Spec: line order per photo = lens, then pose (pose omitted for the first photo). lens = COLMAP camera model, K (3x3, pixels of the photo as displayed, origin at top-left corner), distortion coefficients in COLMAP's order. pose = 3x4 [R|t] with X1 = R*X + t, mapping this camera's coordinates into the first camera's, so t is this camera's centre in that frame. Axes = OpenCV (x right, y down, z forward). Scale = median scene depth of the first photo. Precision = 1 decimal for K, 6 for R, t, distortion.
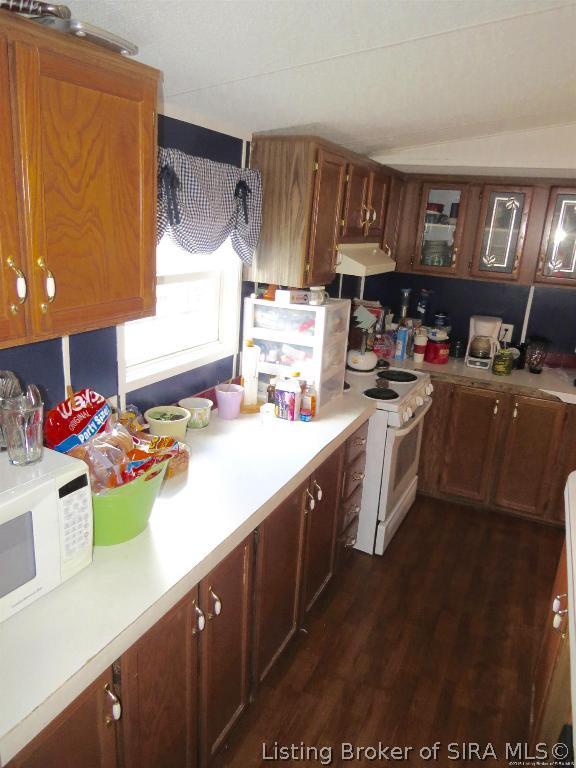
lens RADIAL K [[550.1, 0, 284.1], [0, 550.1, 386.8], [0, 0, 1]] dist [-0.029418, 0.012147]
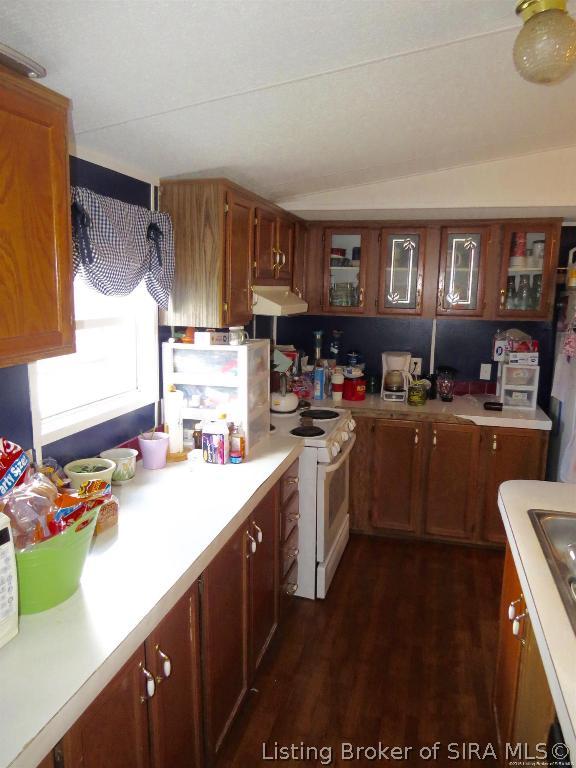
lens RADIAL K [[550.1, 0, 285.8], [0, 550.1, 385.9], [0, 0, 1]] dist [-0.029418, 0.012147]
pose [[0.982620, -0.076699, 0.169042, -0.027782], [0.094838, 0.990256, -0.101972, 0.033549], [-0.159574, 0.116232, 0.980319, 0.024159]]
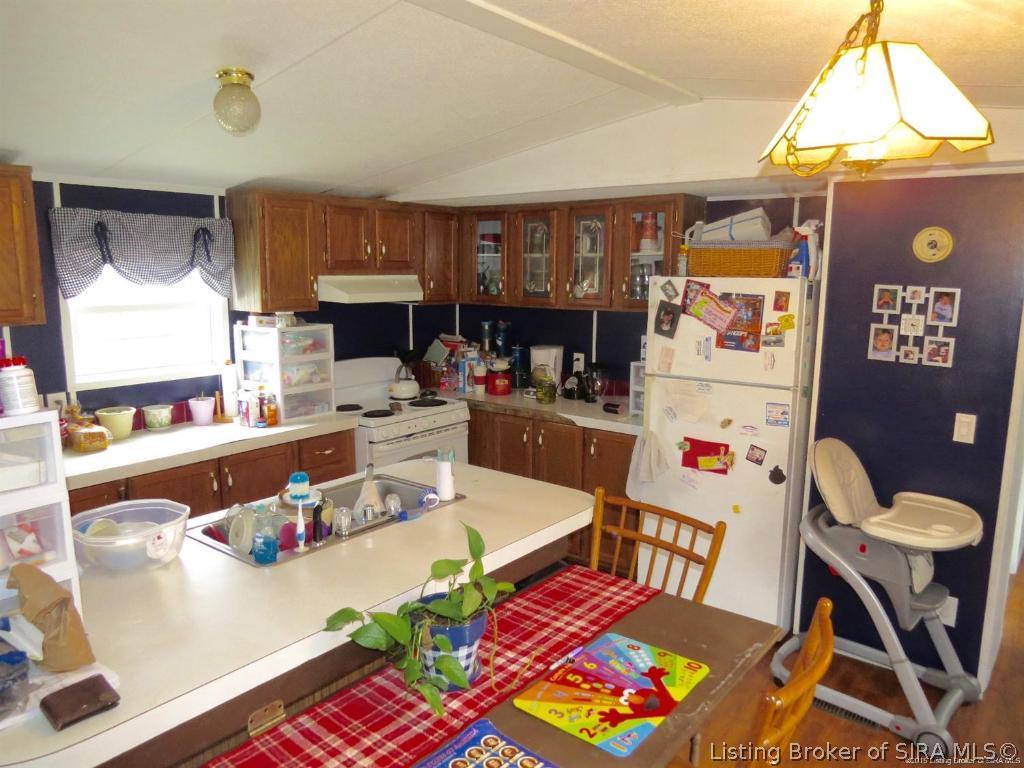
lens RADIAL K [[733.4, 0, 512.4], [0, 733.4, 382.4], [0, 0, 1]] dist [-0.029418, 0.012147]
pose [[0.972296, -0.018186, -0.233045, 0.882419], [-0.015856, 0.989542, -0.143374, 0.174326], [0.233215, 0.143097, 0.961839, -0.332562]]
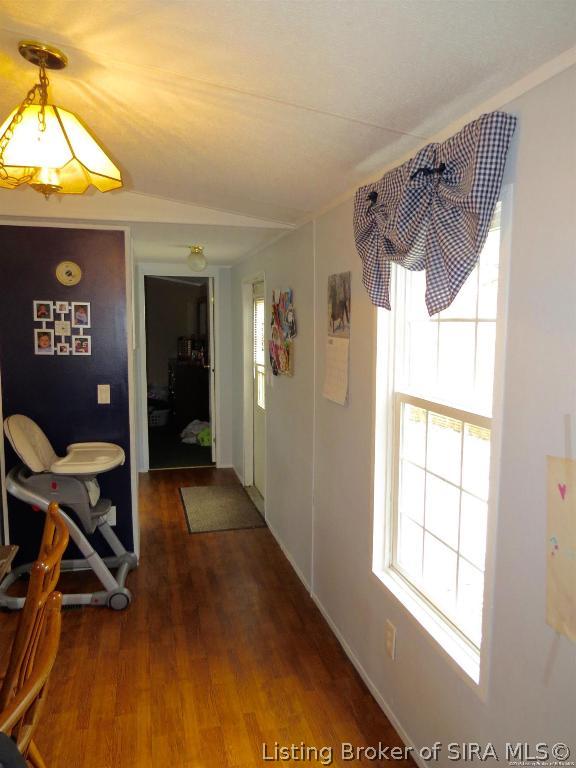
lens RADIAL K [[550.1, 0, 290.0], [0, 550.1, 379.8], [0, 0, 1]] dist [-0.029418, 0.012147]
pose [[0.755971, -0.130540, 0.641458, 0.804649], [0.232776, 0.969475, -0.077037, 0.241830], [-0.611820, 0.207553, 0.763281, -0.344360]]
